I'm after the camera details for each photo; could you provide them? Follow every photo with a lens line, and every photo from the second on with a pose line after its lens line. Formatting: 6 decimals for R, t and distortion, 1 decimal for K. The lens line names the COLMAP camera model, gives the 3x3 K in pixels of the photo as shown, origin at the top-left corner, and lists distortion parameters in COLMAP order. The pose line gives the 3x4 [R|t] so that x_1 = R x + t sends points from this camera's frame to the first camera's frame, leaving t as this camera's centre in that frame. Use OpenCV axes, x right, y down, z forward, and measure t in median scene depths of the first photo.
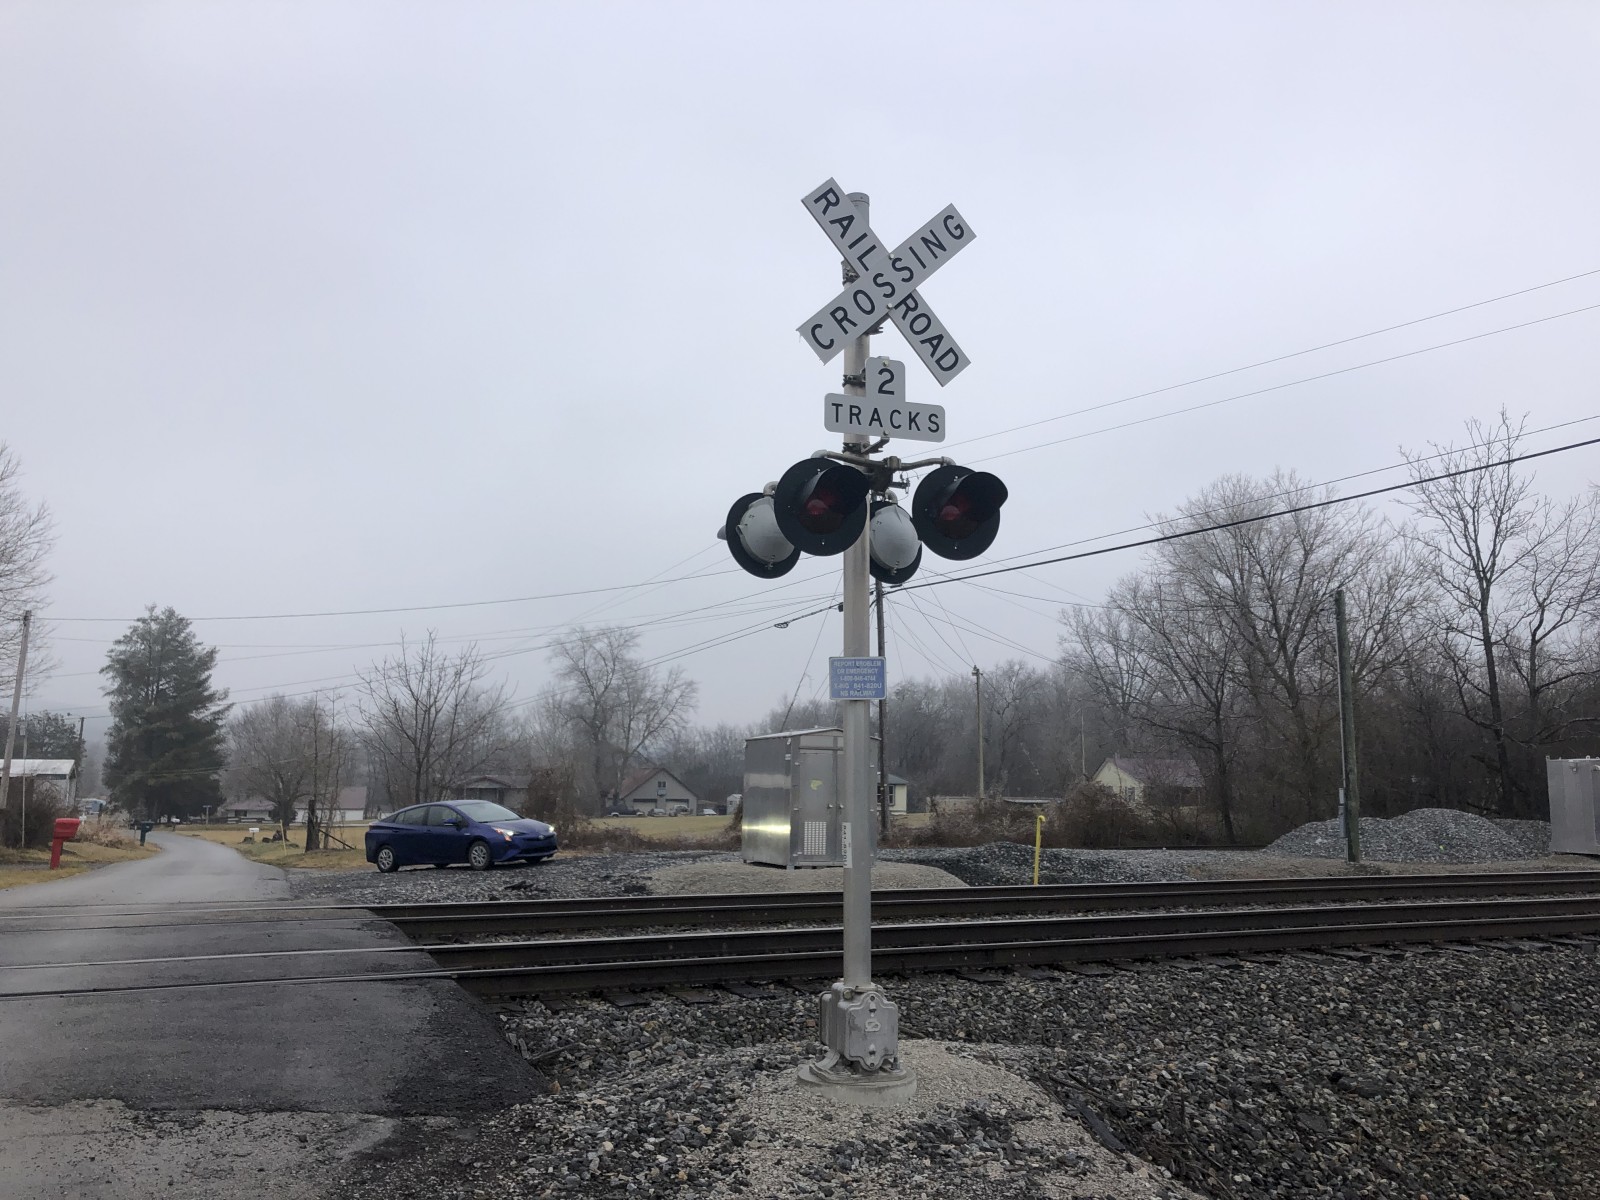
lens RADIAL K [[1283.6, 0, 800.0], [0, 1283.6, 600.0], [0, 0, 1]] dist [-0.003392, -0.005135]
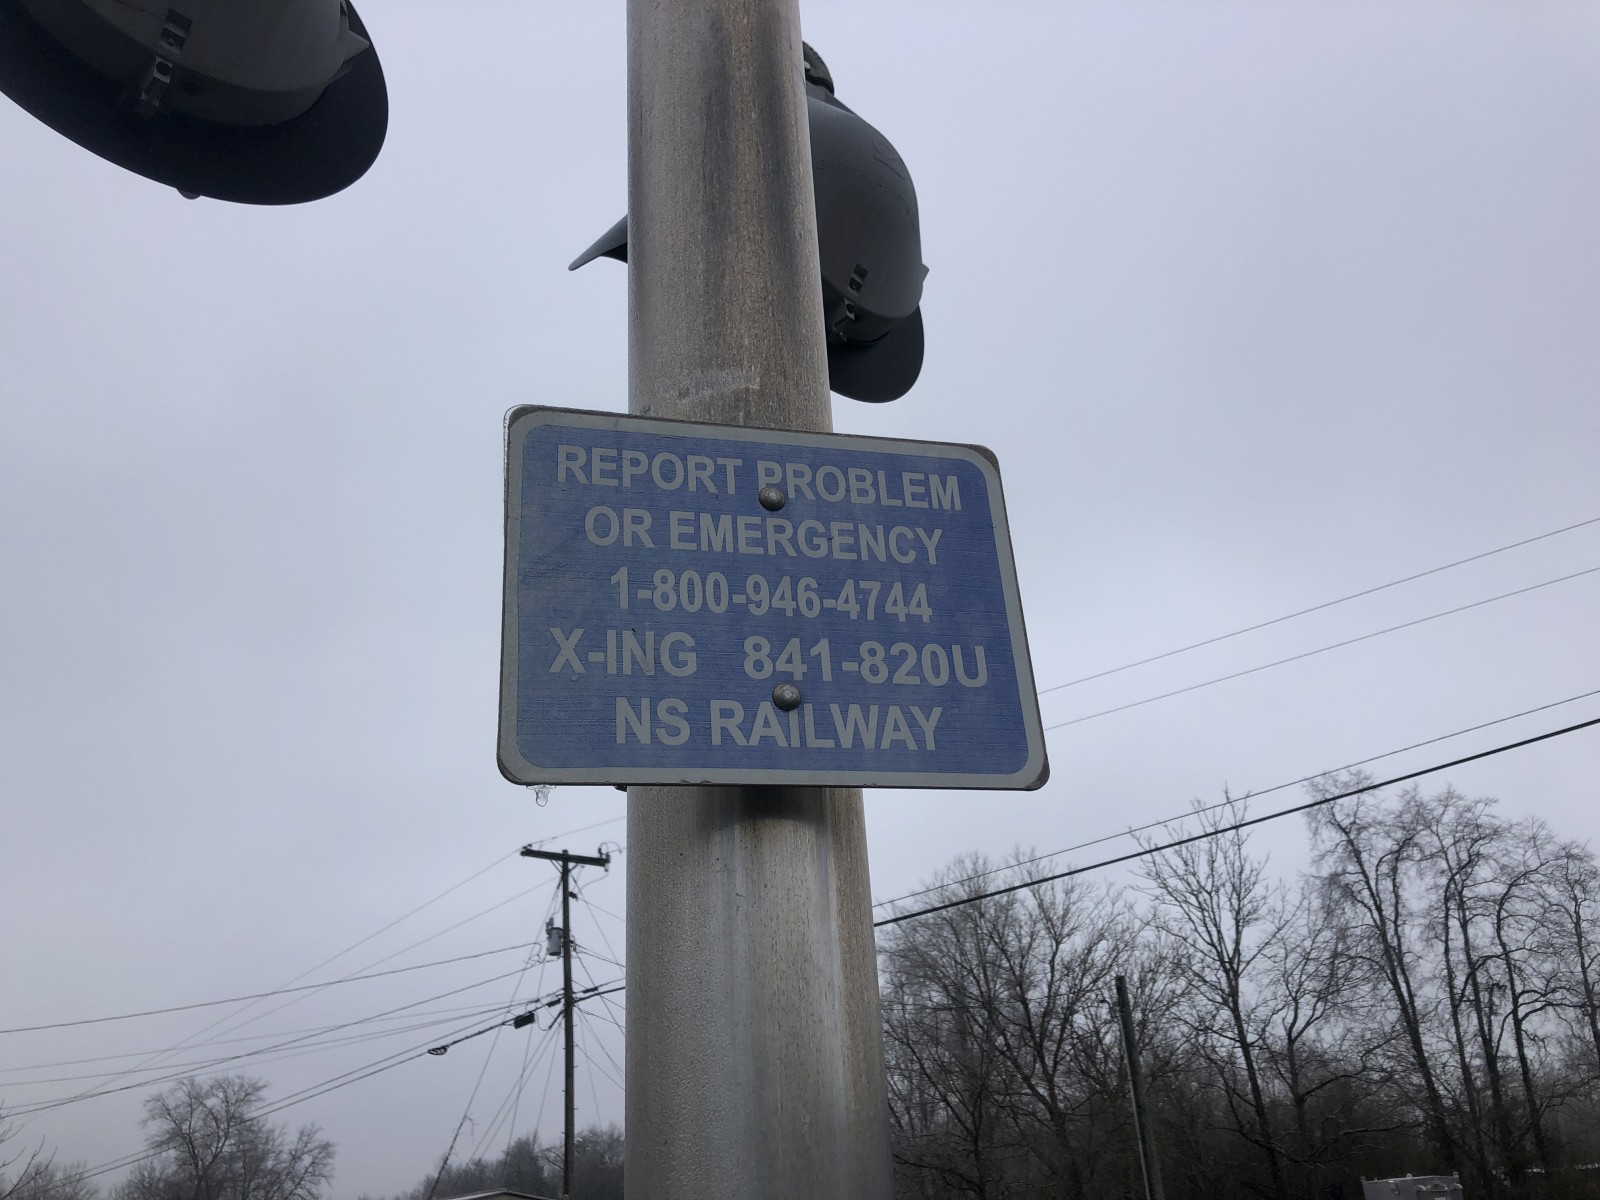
lens RADIAL K [[1305.2, 0, 800.0], [0, 1305.2, 600.0], [0, 0, 1]] dist [0.002370, -0.013481]
pose [[0.971678, 0.040496, 0.232815, 0.002942], [0.035459, 0.949067, -0.313074, 0.013300], [-0.233635, 0.312462, 0.920751, 0.124427]]
